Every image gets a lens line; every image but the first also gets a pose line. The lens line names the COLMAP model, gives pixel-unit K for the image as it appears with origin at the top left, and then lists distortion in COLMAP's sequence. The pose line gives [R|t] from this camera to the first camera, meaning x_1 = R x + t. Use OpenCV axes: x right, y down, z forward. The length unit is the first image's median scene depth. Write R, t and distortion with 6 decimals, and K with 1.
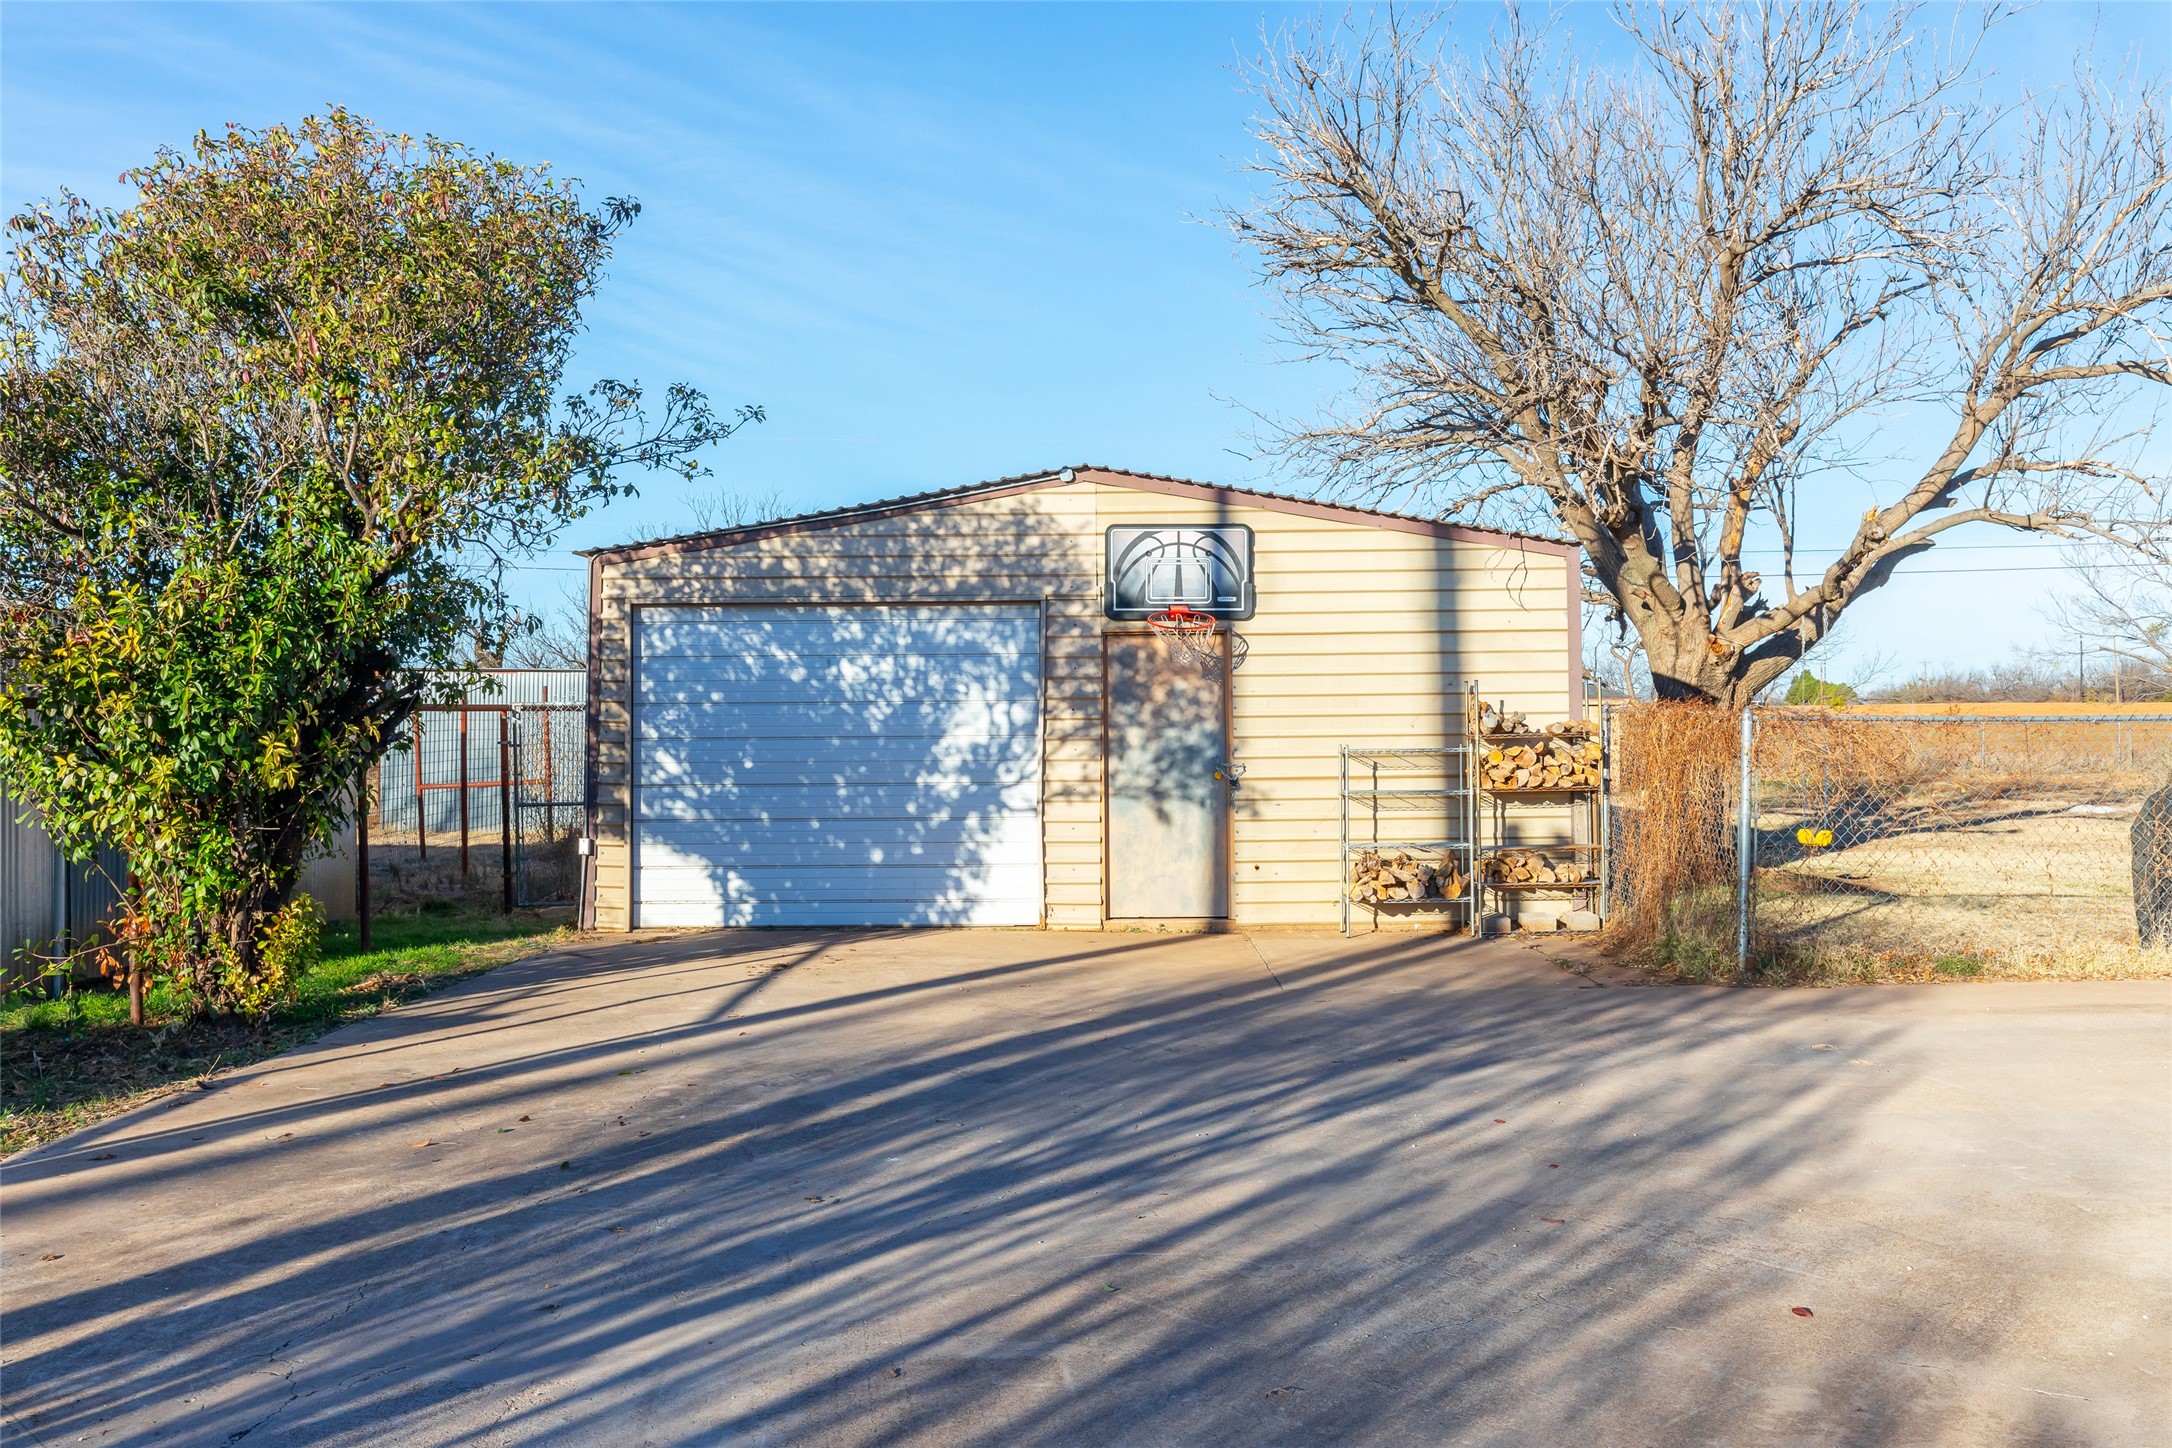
lens RADIAL K [[1937.0, 0, 1067.2], [0, 1937.0, 729.1], [0, 0, 1]] dist [-0.011501, 0.016831]
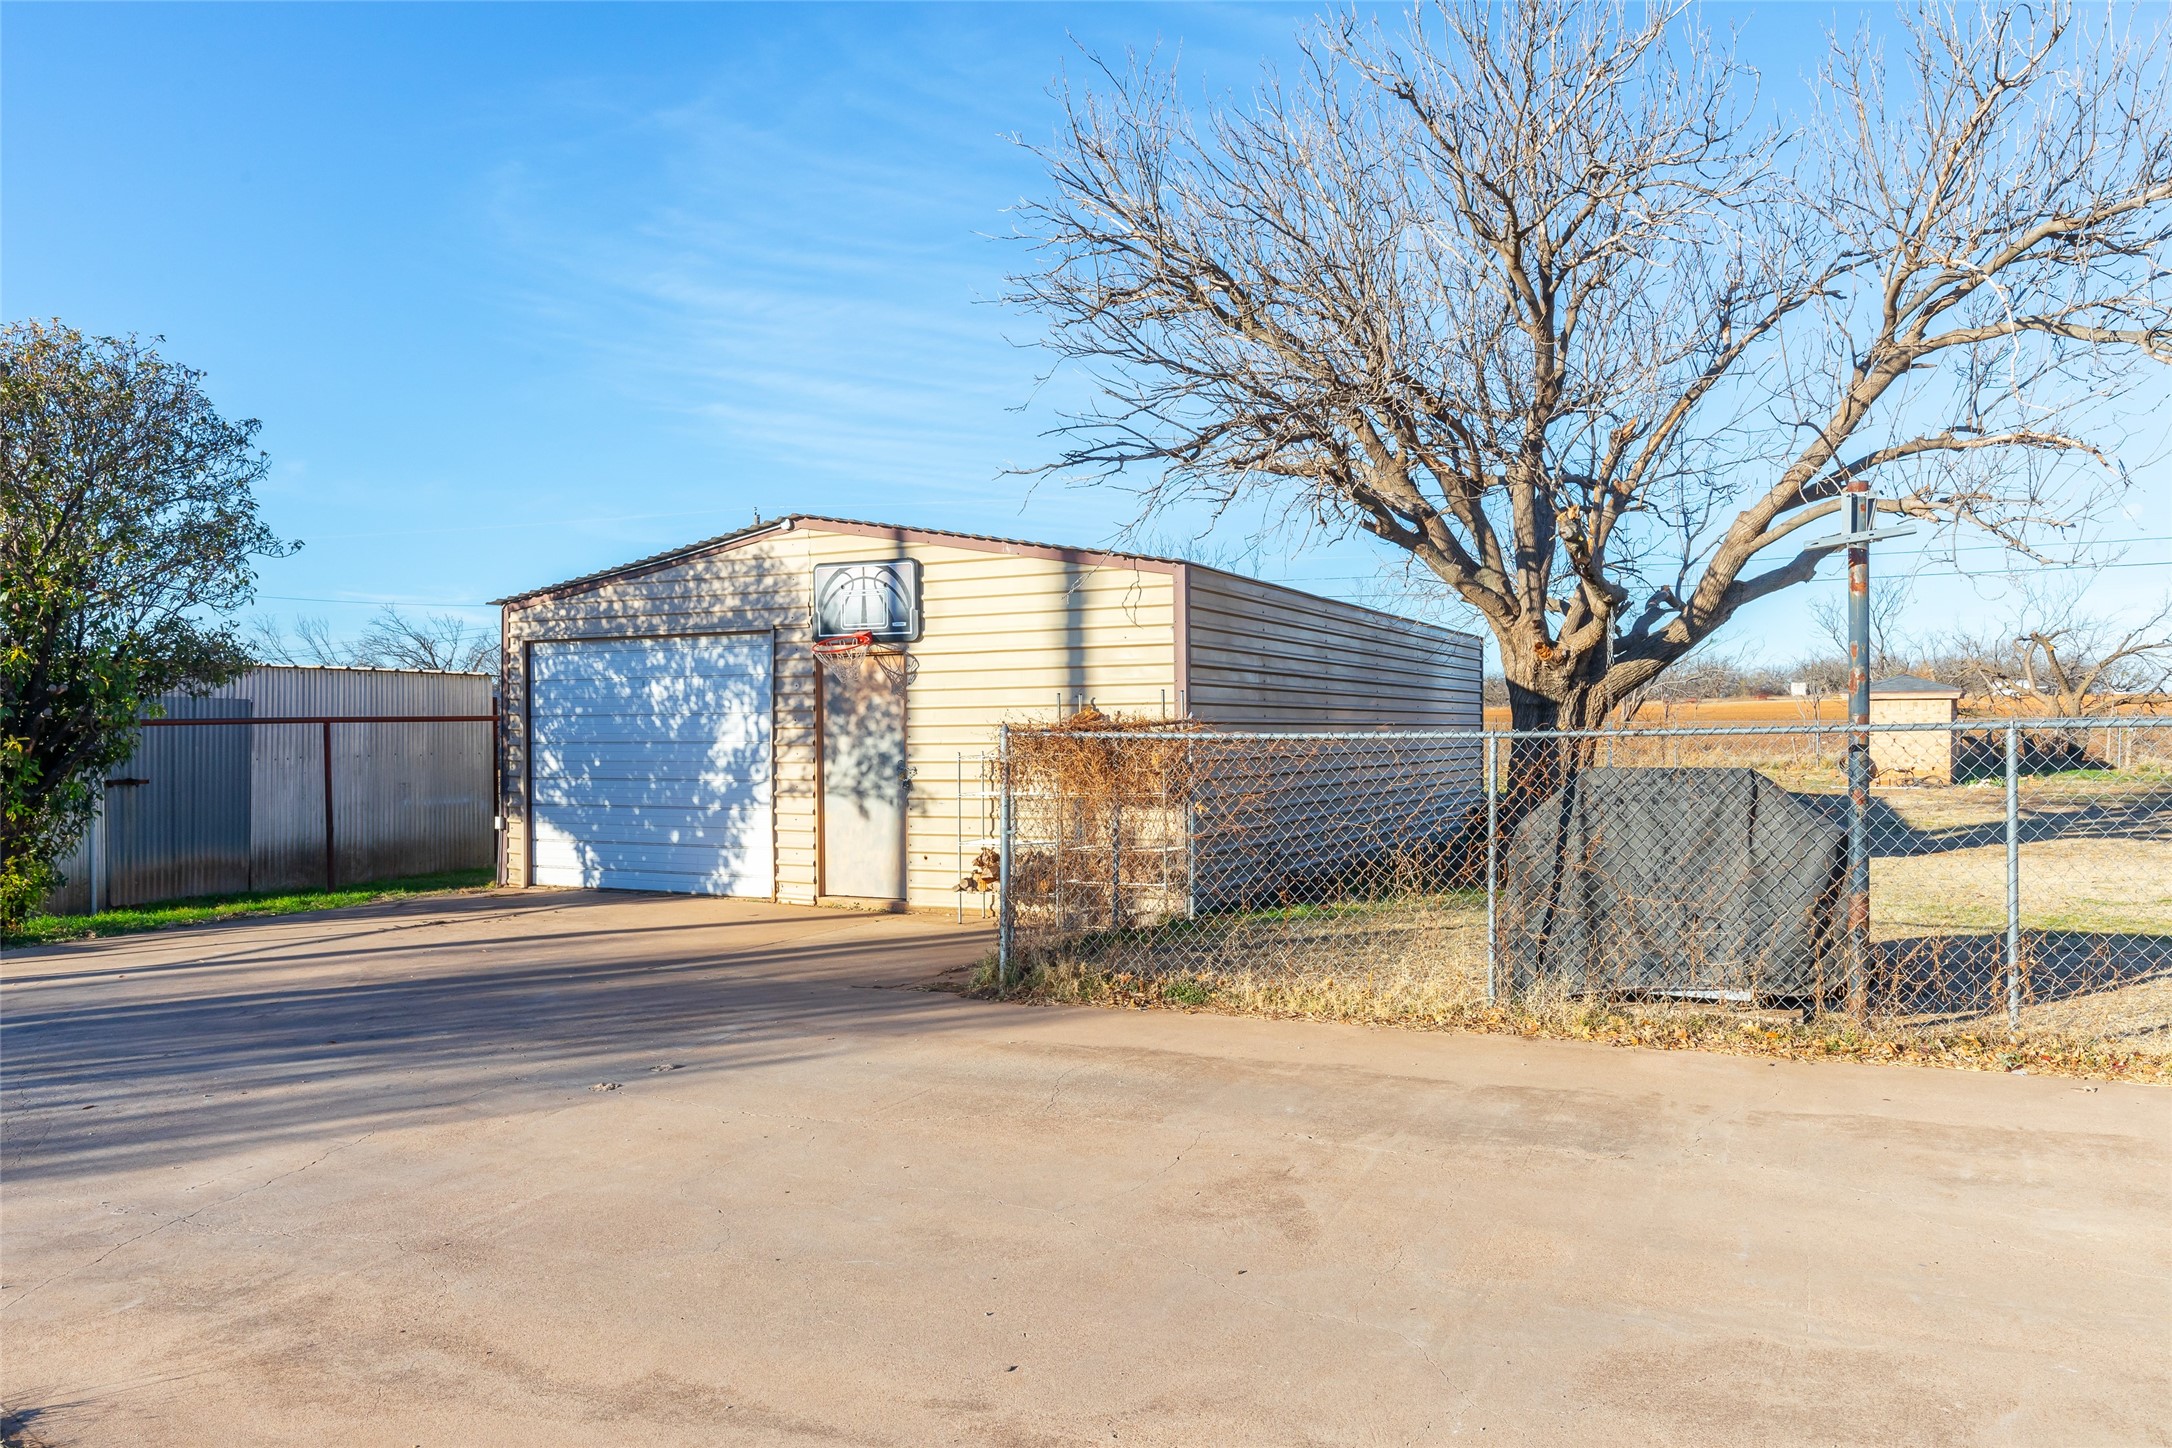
lens RADIAL K [[1463.2, 0, 1074.5], [0, 1463.2, 782.8], [0, 0, 1]] dist [-0.006440, -0.002150]
pose [[0.905011, 0.017455, -0.425029, 0.540787], [0.003495, 0.998819, 0.048462, -0.014970], [0.425373, -0.045344, 0.903881, 0.254291]]
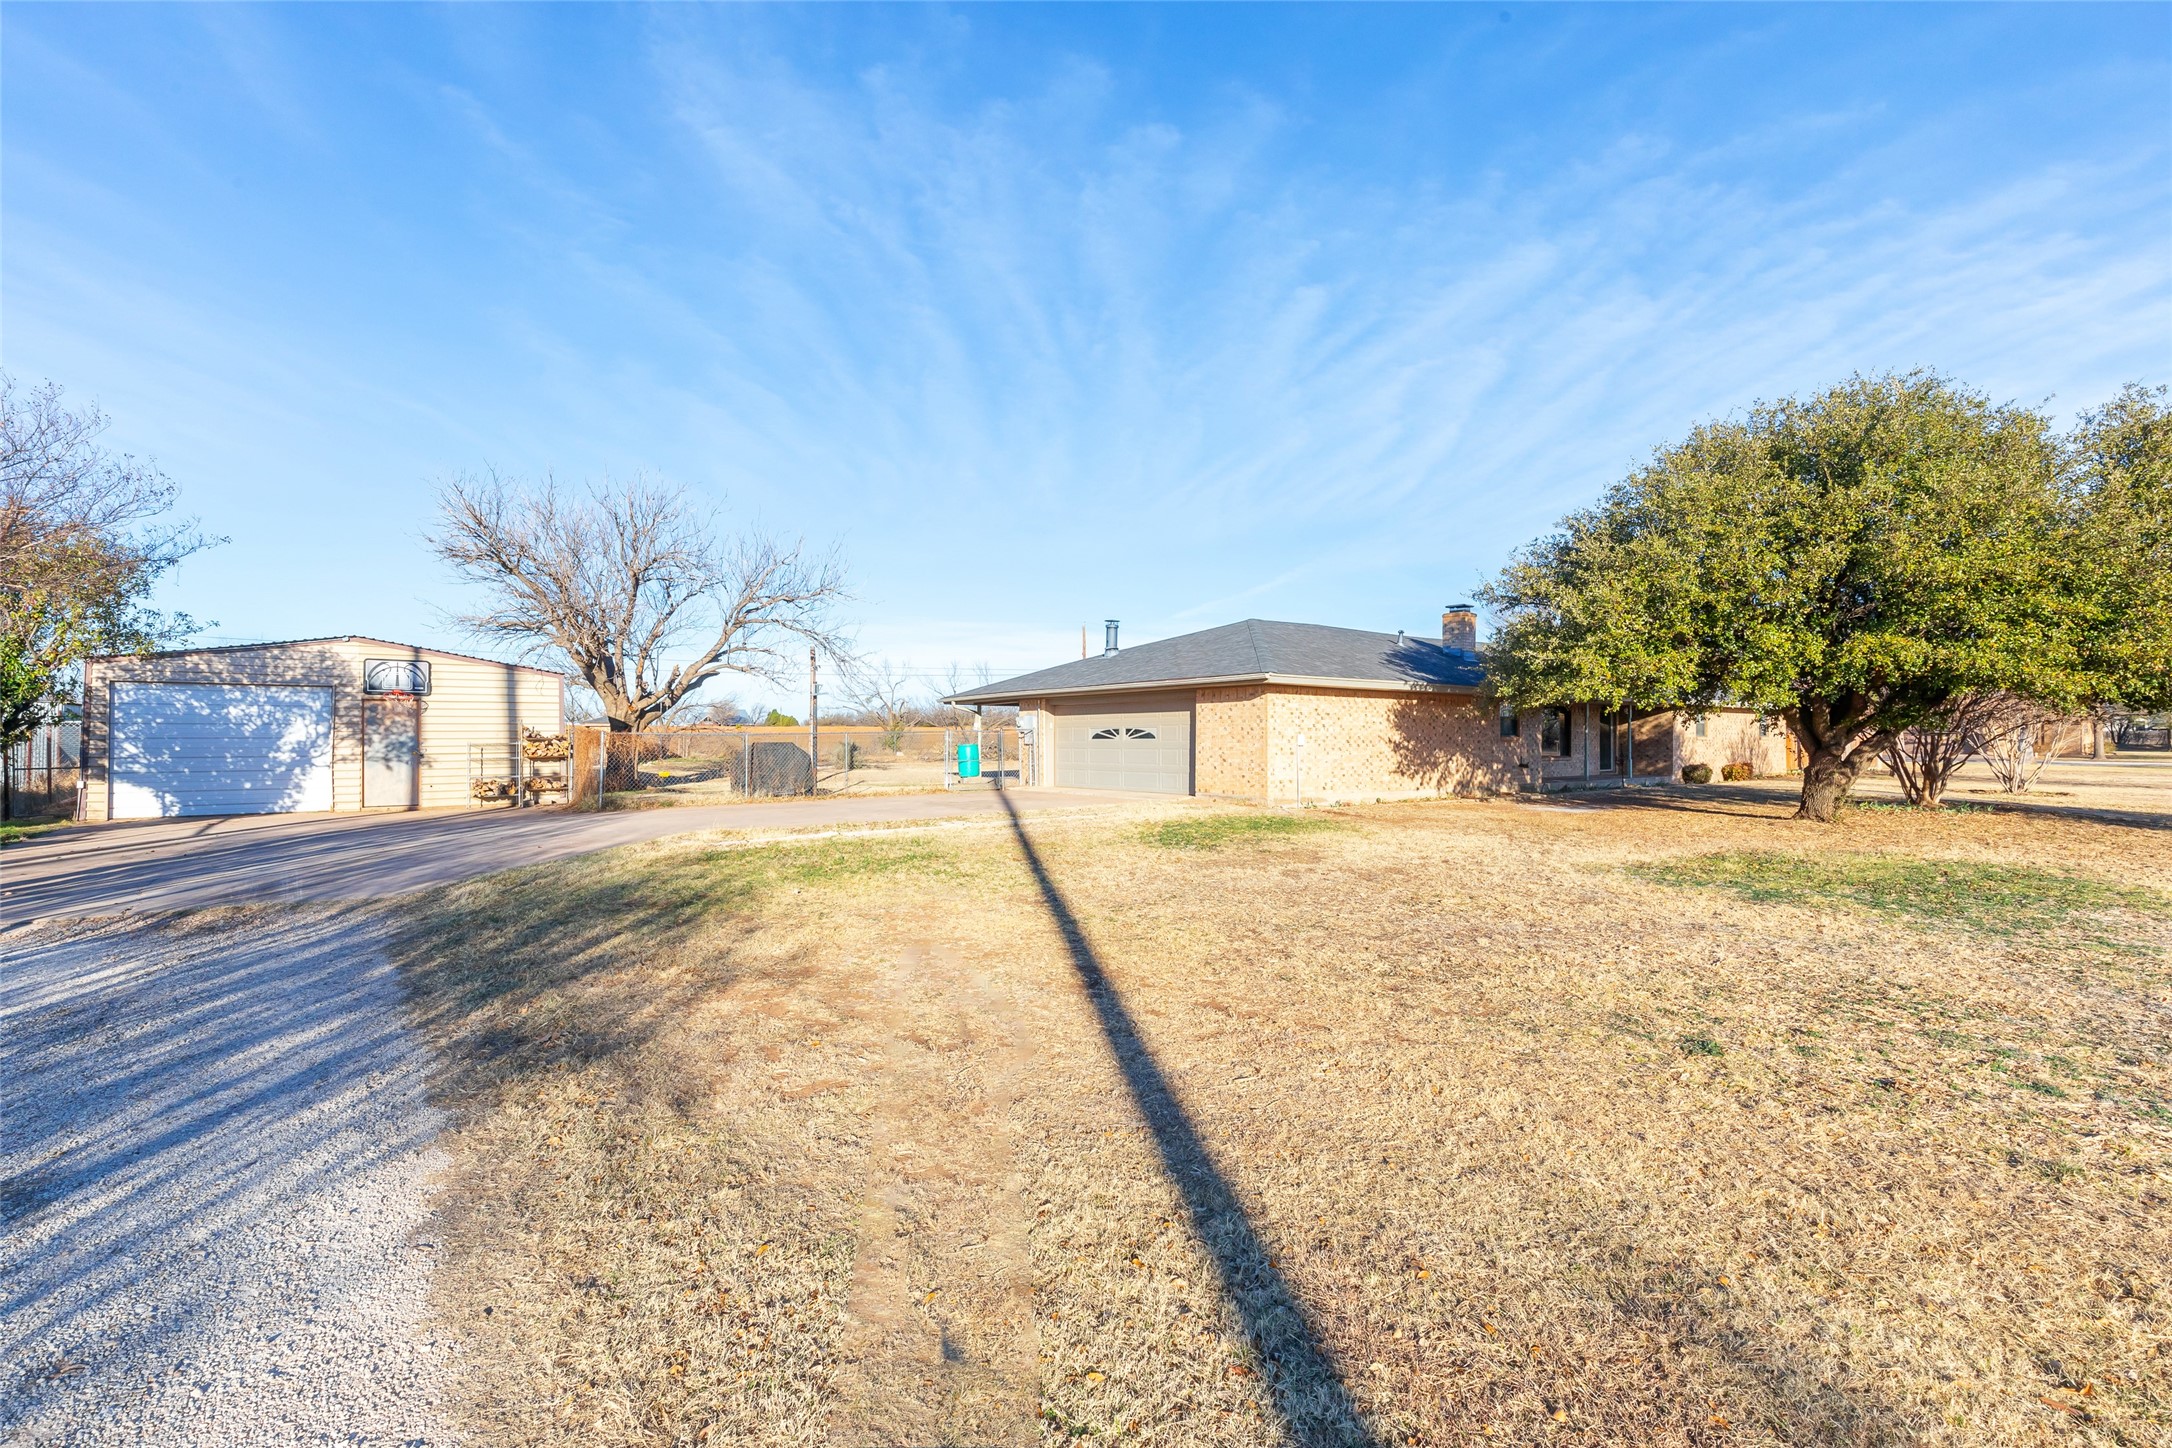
lens RADIAL K [[986.2, 0, 1094.3], [0, 986.2, 728.8], [0, 0, 1]] dist [0.002808, 0.000965]
pose [[0.783152, 0.011124, 0.621731, -0.036700], [-0.005315, 0.999923, -0.011196, 0.000971], [-0.621808, 0.005464, 0.783151, -0.678984]]
